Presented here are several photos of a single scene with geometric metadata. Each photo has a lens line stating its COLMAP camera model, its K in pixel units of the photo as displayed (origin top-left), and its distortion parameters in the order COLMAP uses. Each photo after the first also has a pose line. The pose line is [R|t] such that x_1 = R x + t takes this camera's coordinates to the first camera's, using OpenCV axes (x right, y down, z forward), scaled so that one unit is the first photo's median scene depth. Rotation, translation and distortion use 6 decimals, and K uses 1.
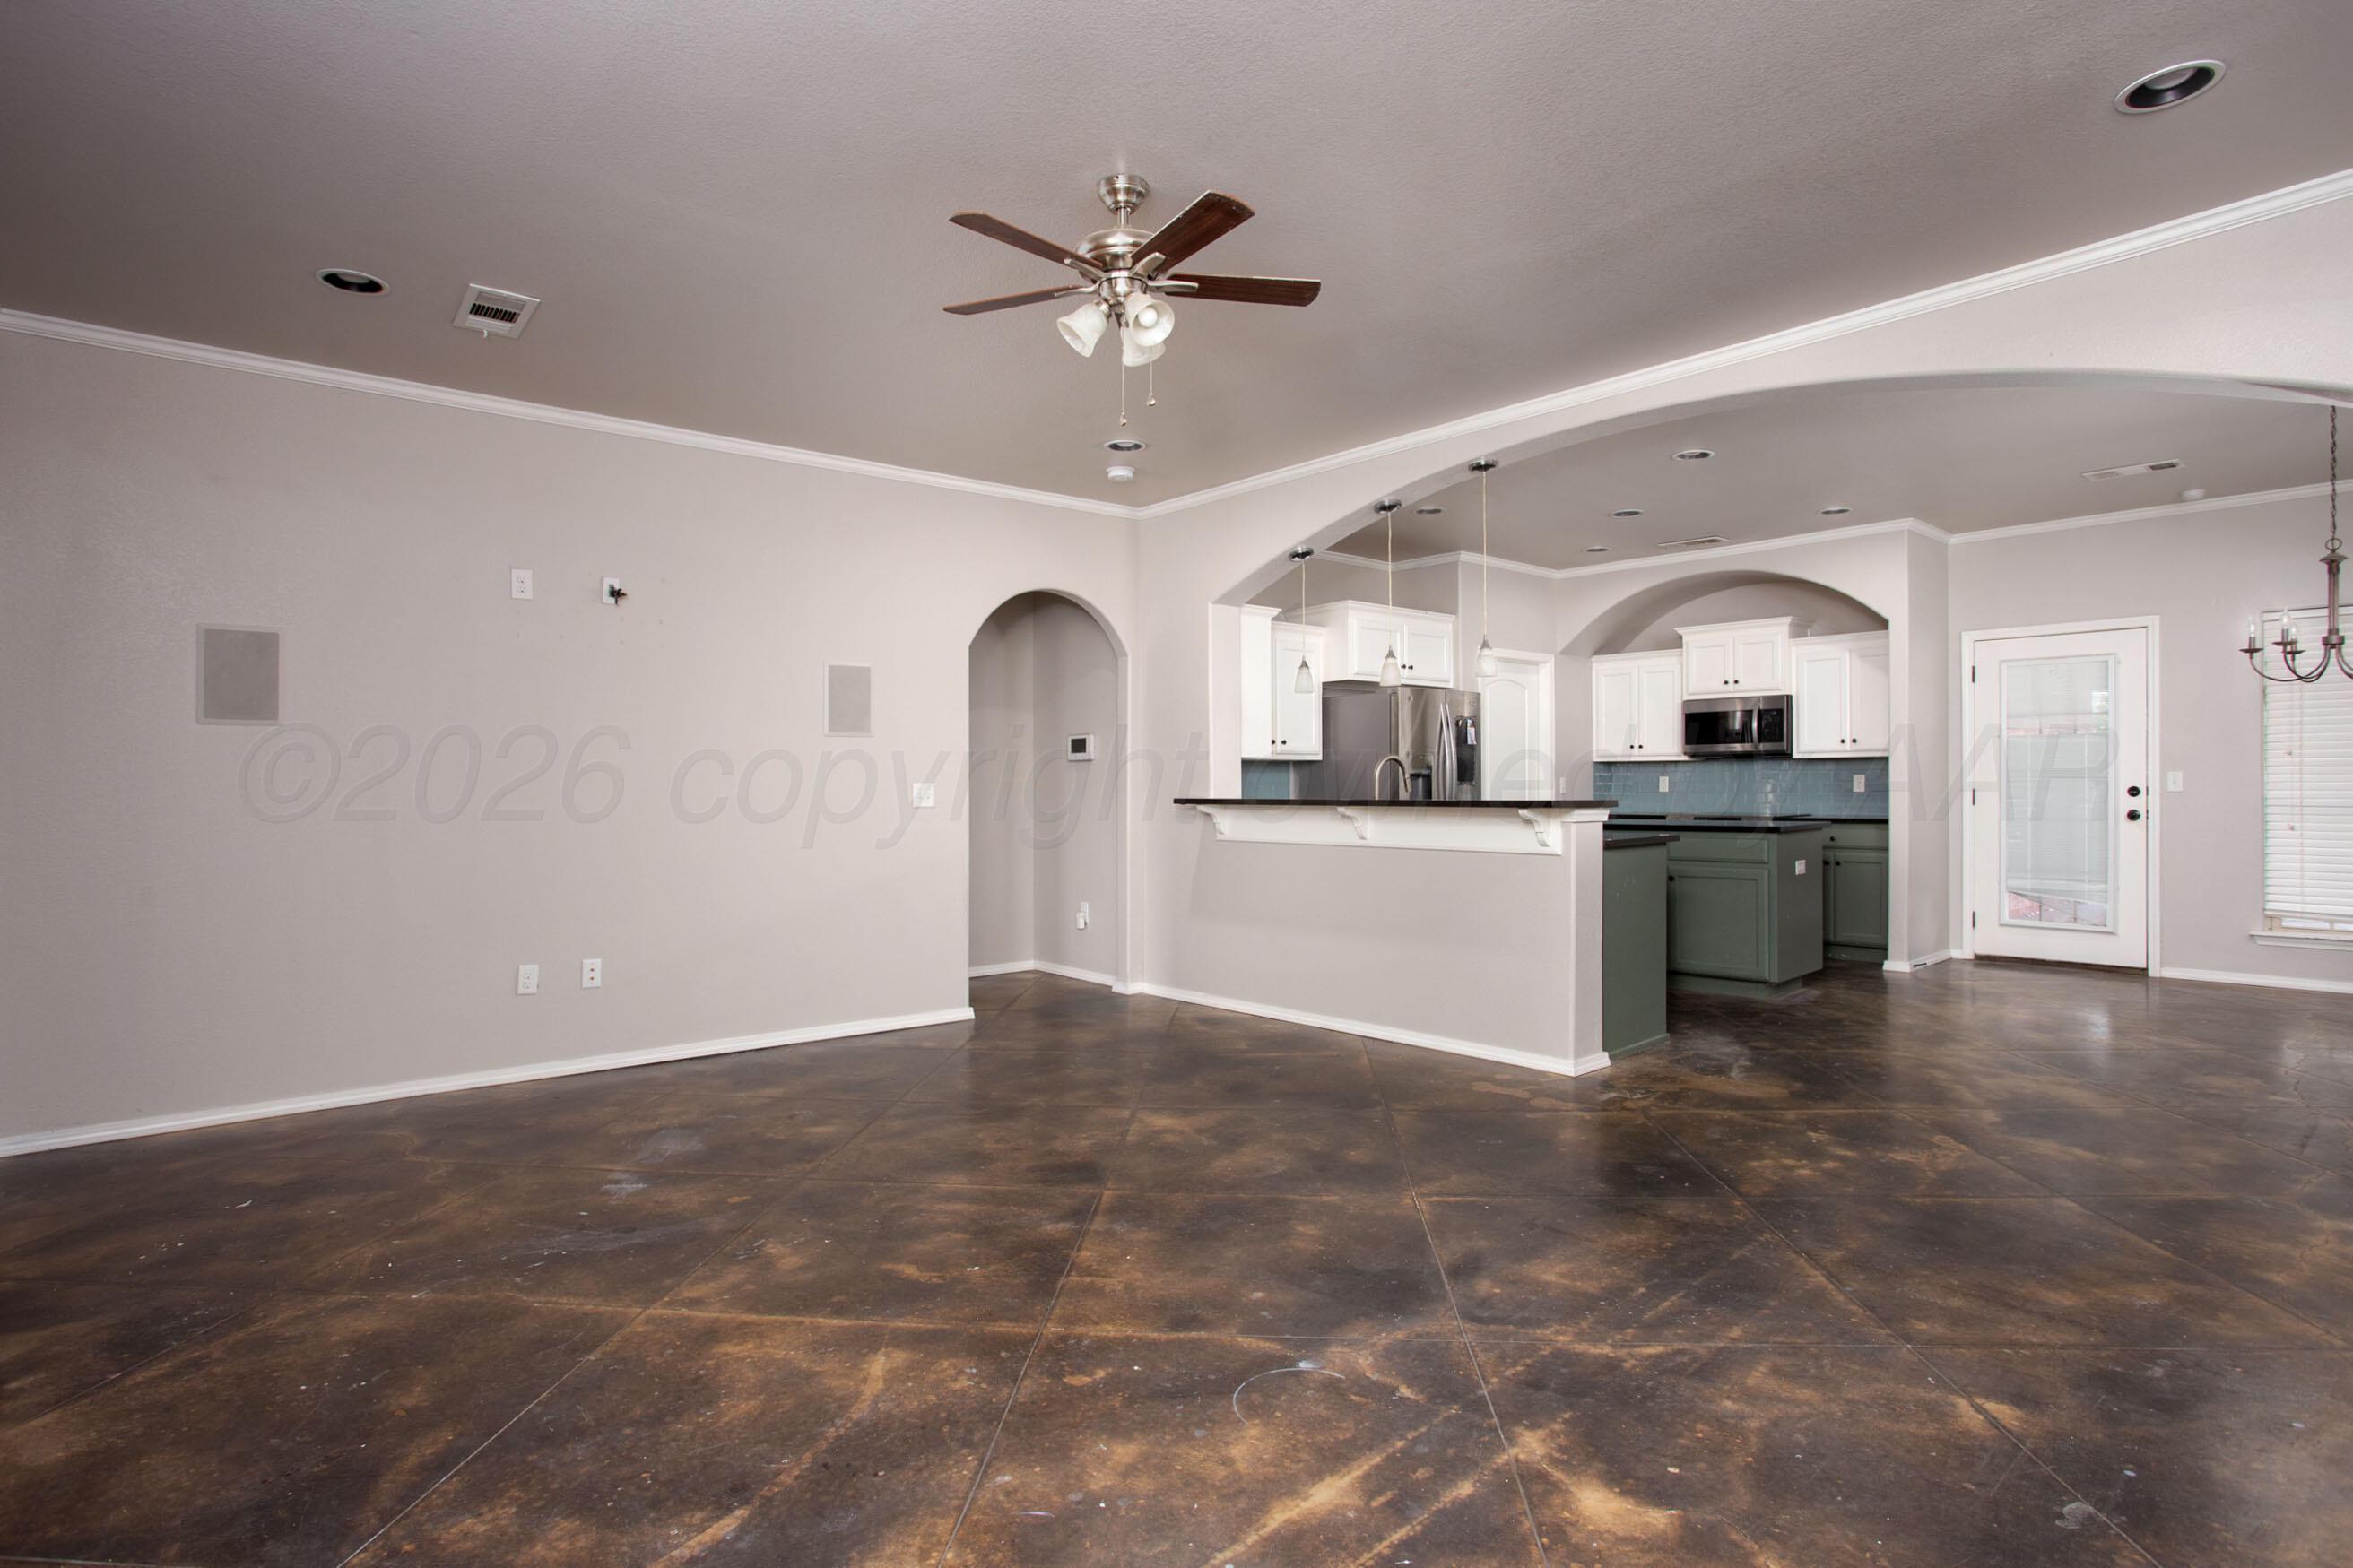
lens RADIAL K [[1187.2, 0, 1176.5], [0, 1187.2, 784.0], [0, 0, 1]] dist [-0.079965, 0.031332]
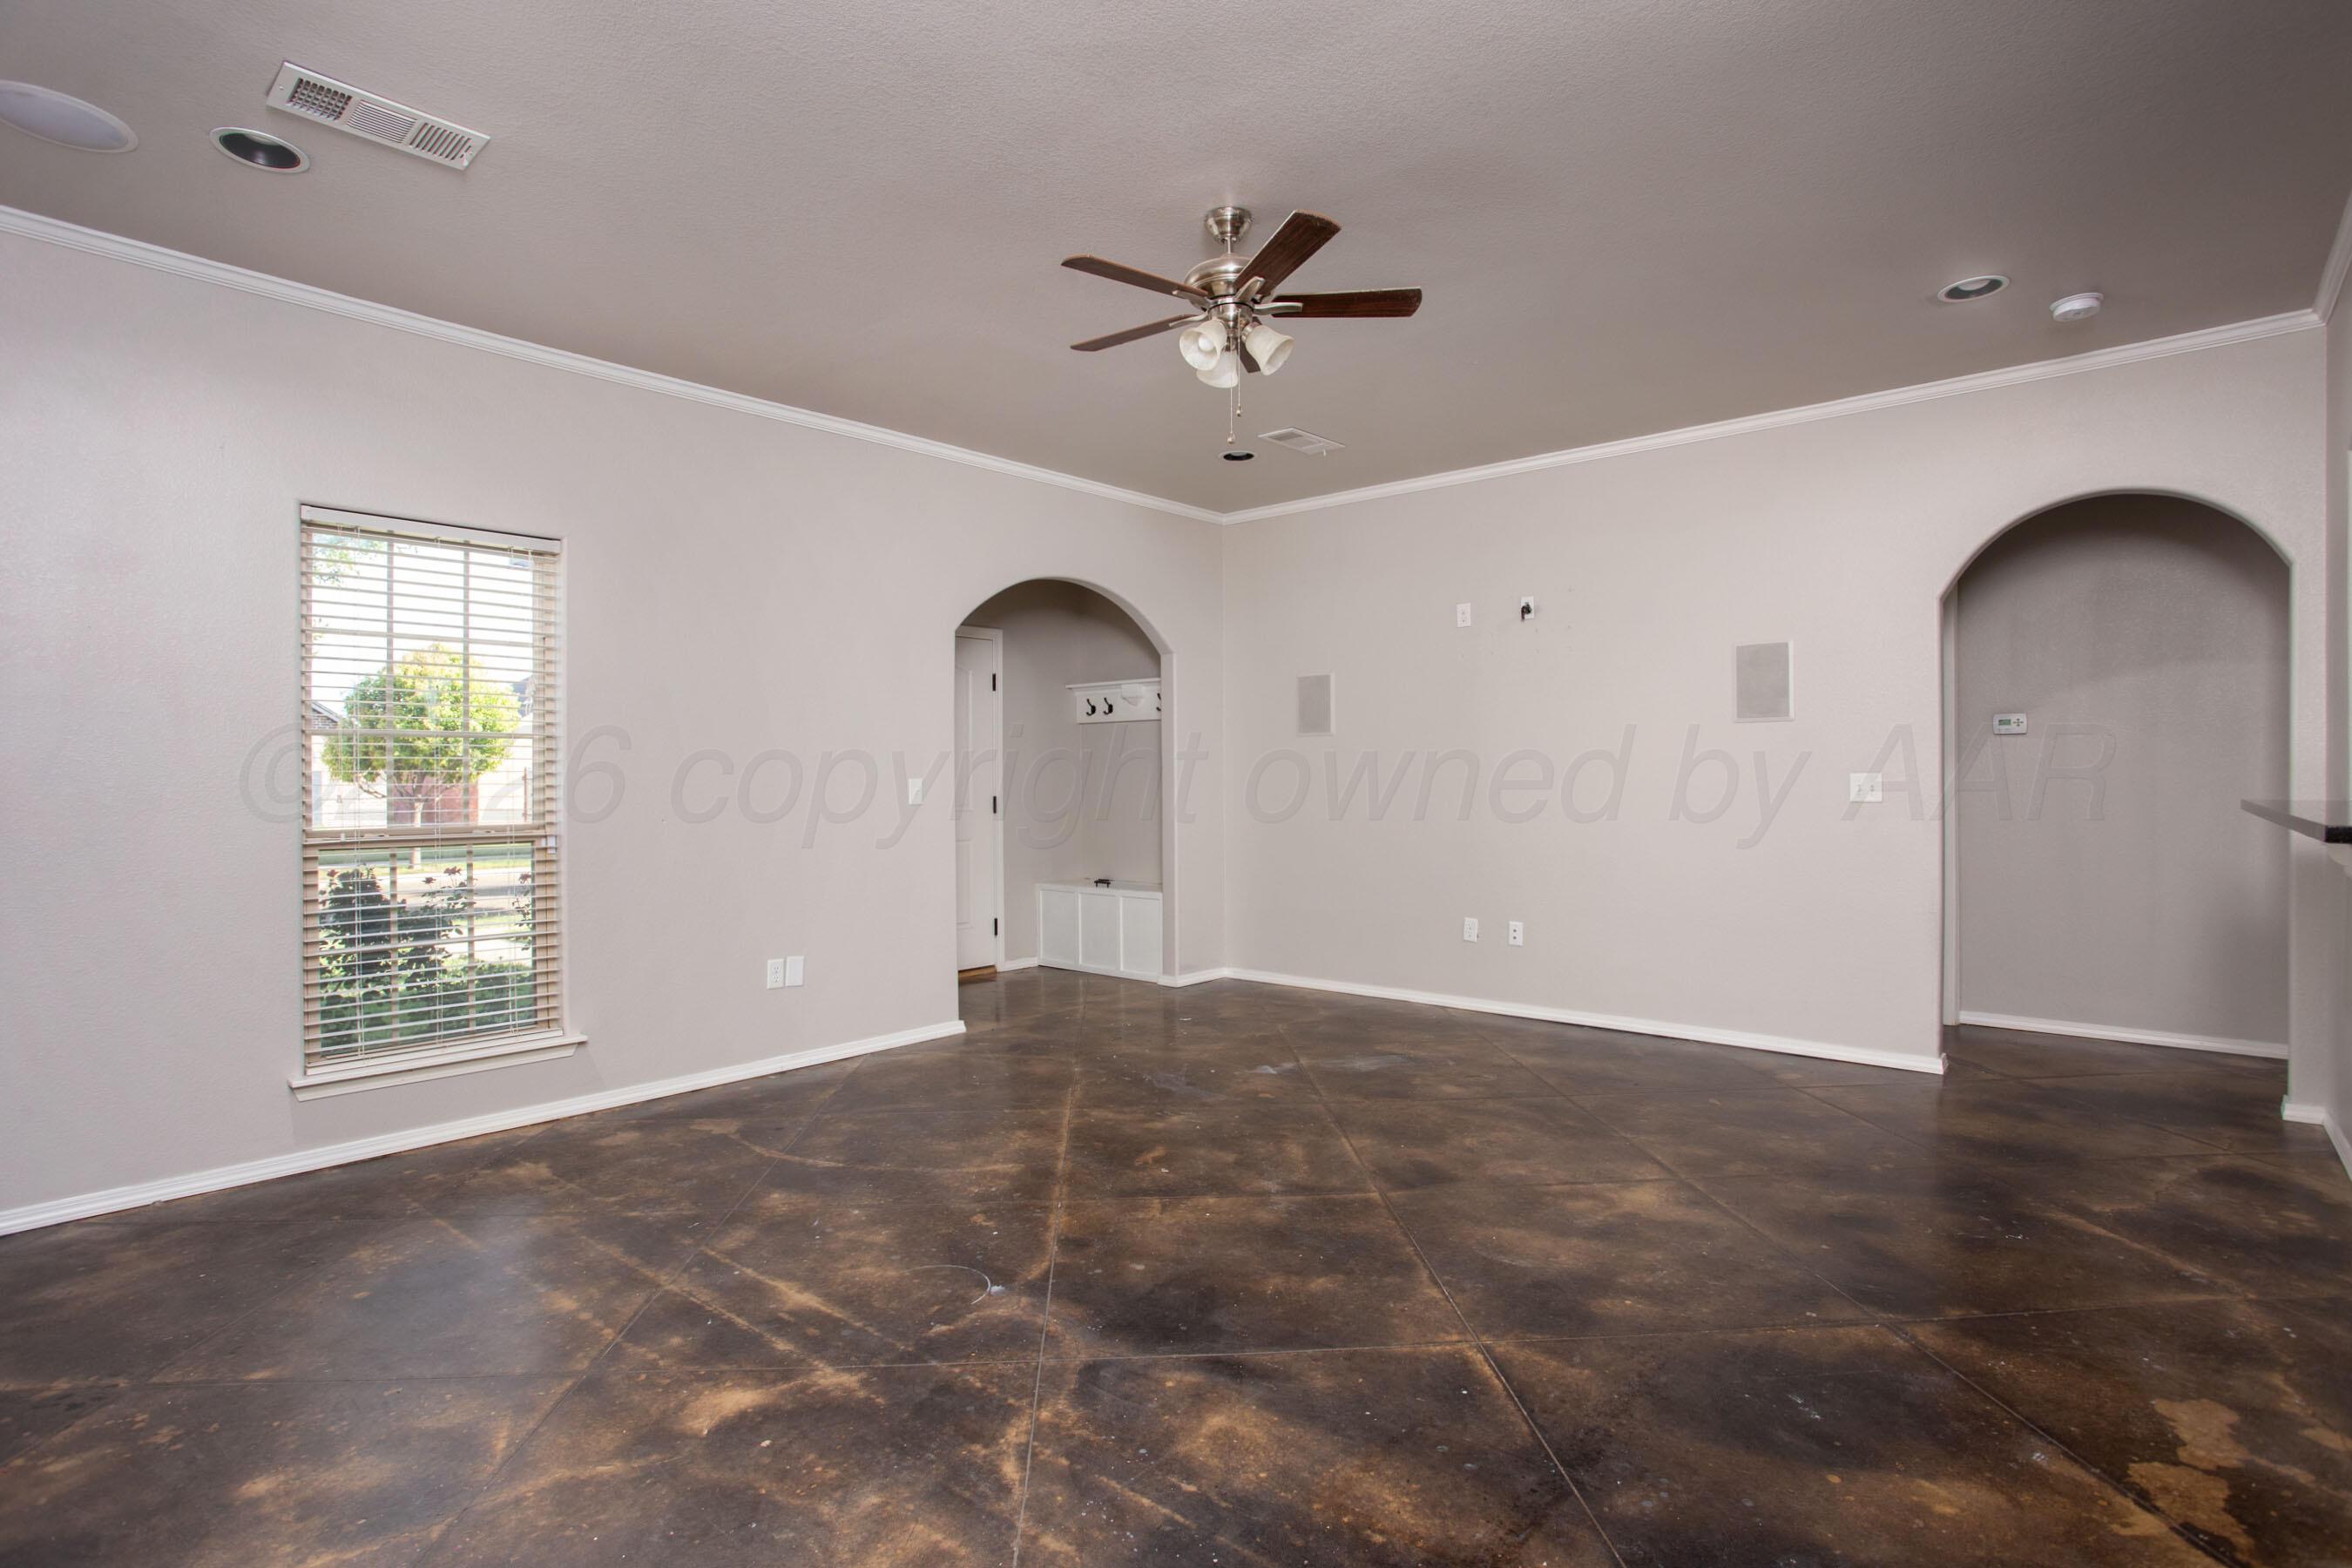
lens RADIAL K [[1157.9, 0, 1181.9], [0, 1157.9, 774.0], [0, 0, 1]] dist [-0.064714, 0.027861]
pose [[0.144881, 0.000645, -0.989449, 0.711296], [0.008184, 0.999965, 0.001850, -0.004963], [0.989415, -0.008365, 0.144870, 0.581681]]
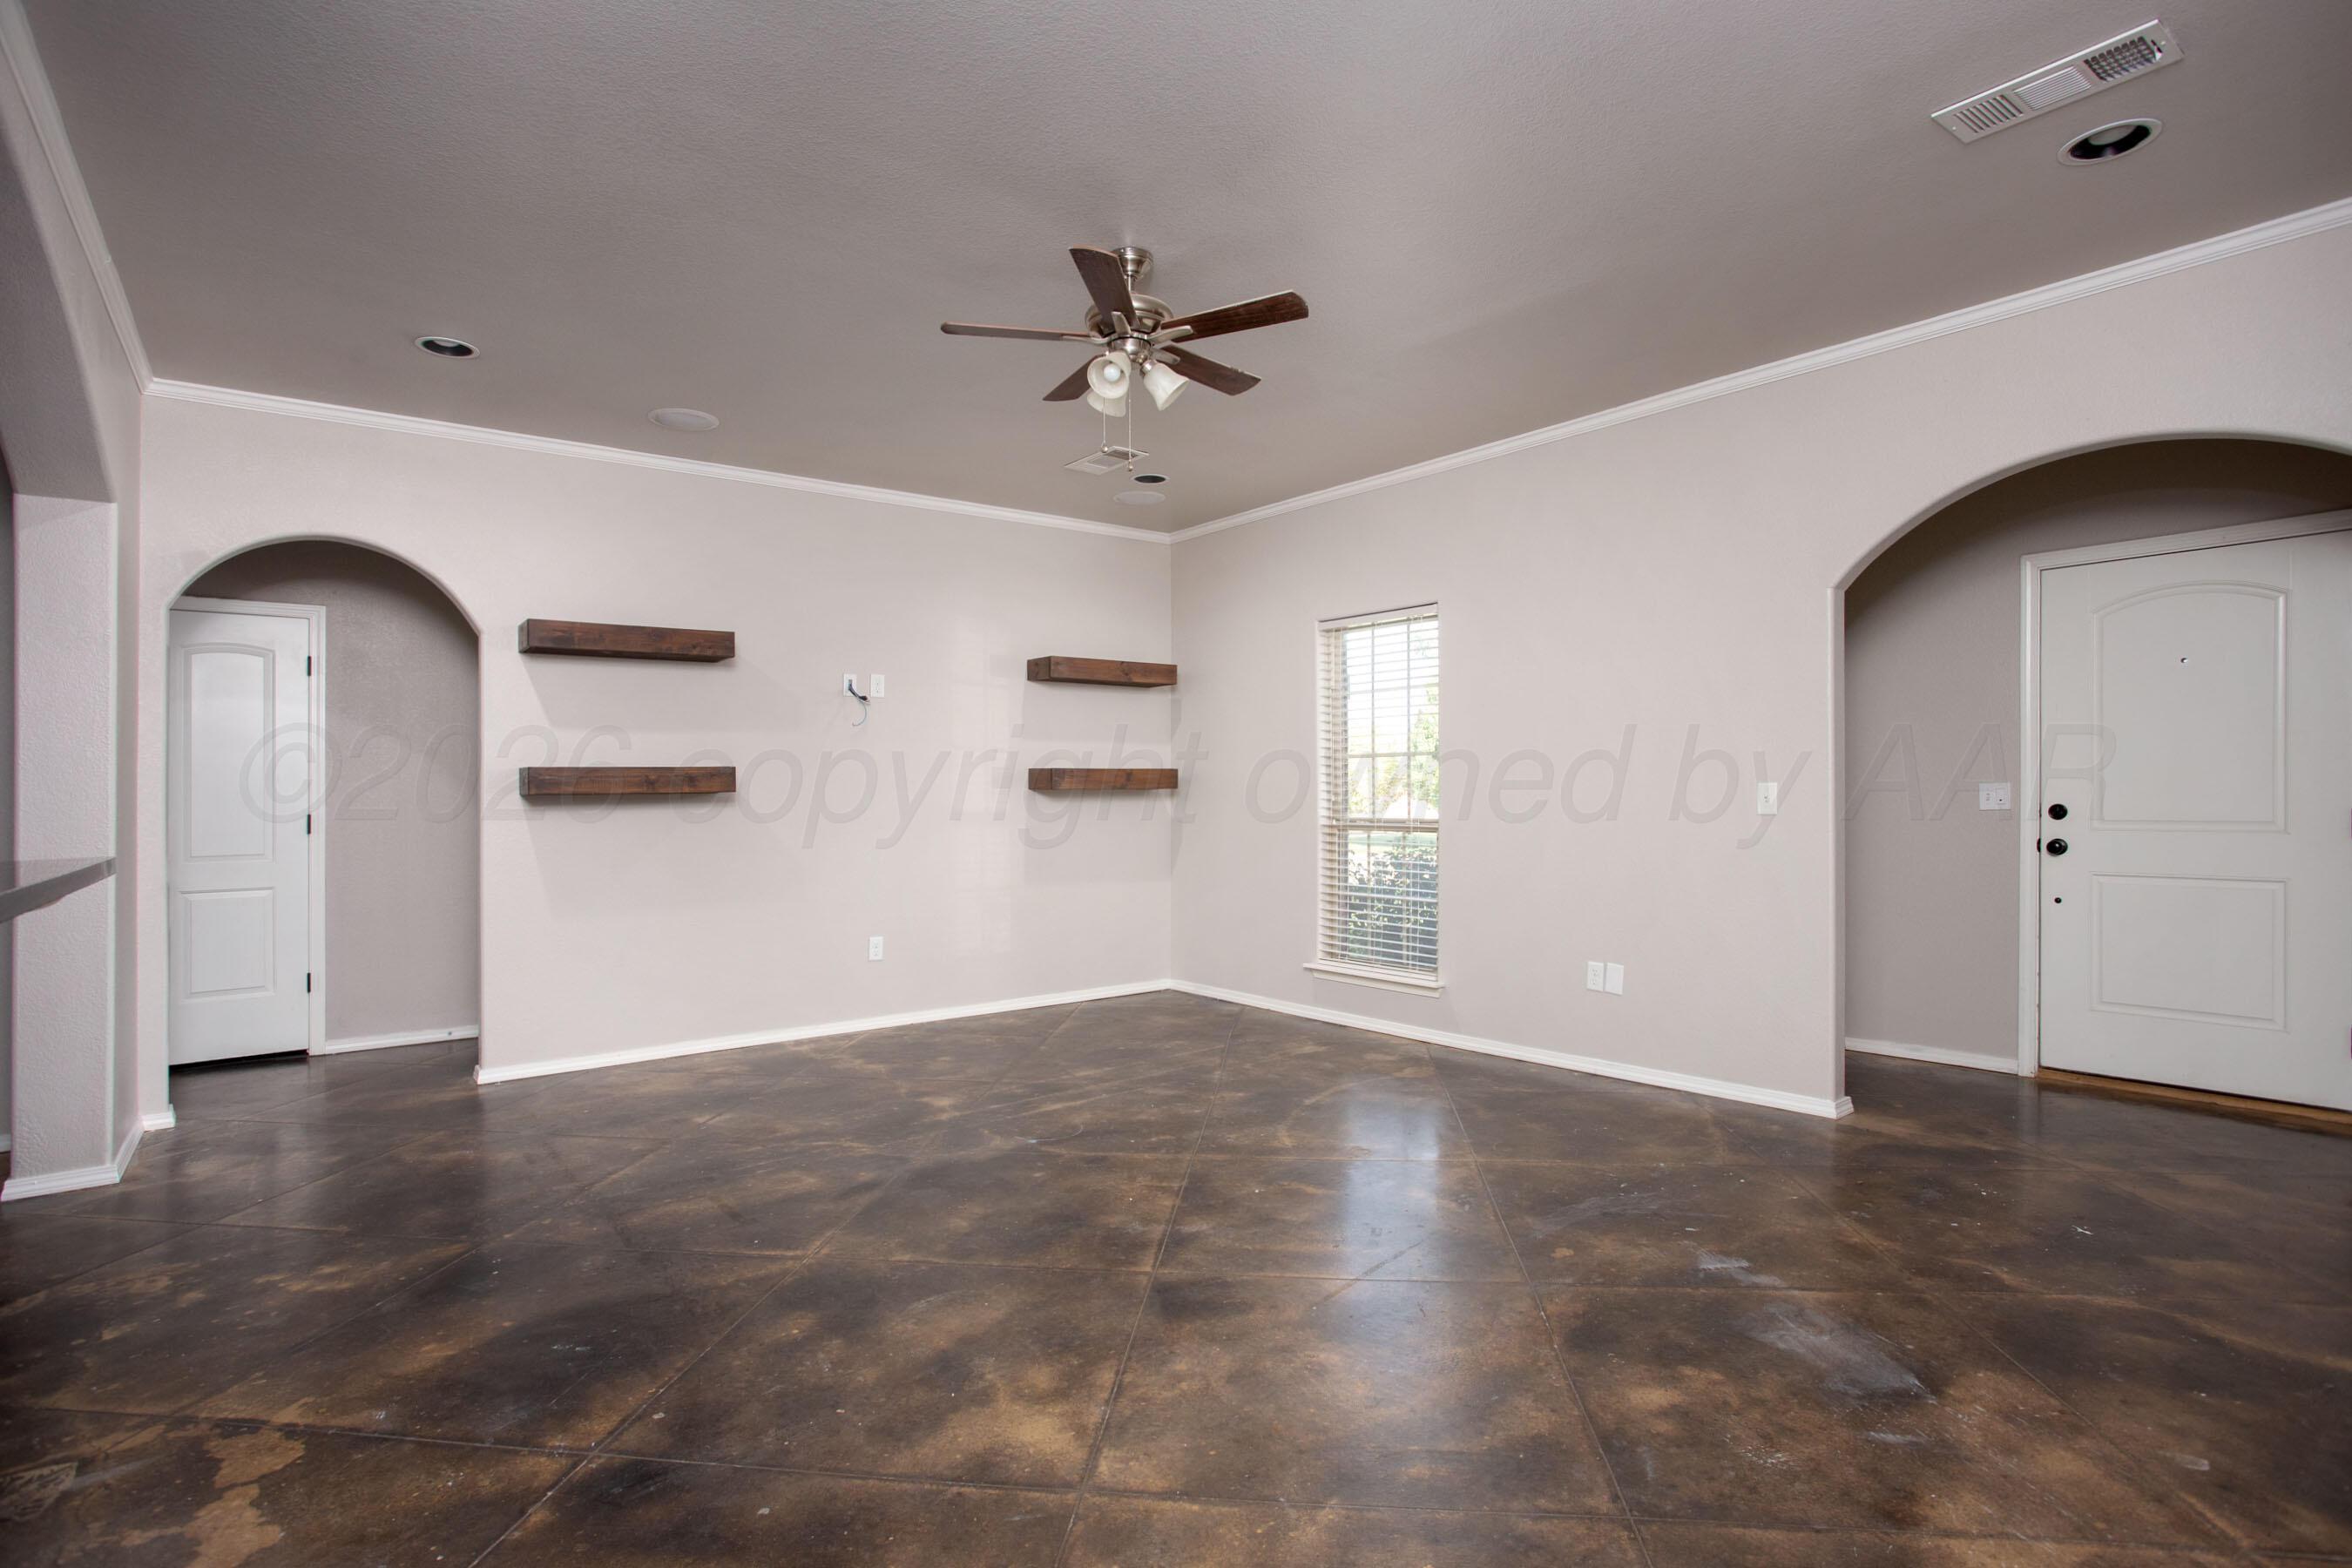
lens RADIAL K [[1157.9, 0, 1181.9], [0, 1157.9, 774.0], [0, 0, 1]] dist [-0.064714, 0.027861]
pose [[-0.999173, 0.020808, 0.034929, -0.099673], [0.020216, 0.999647, -0.017229, -0.000485], [-0.035275, -0.016508, -0.999241, 1.518392]]
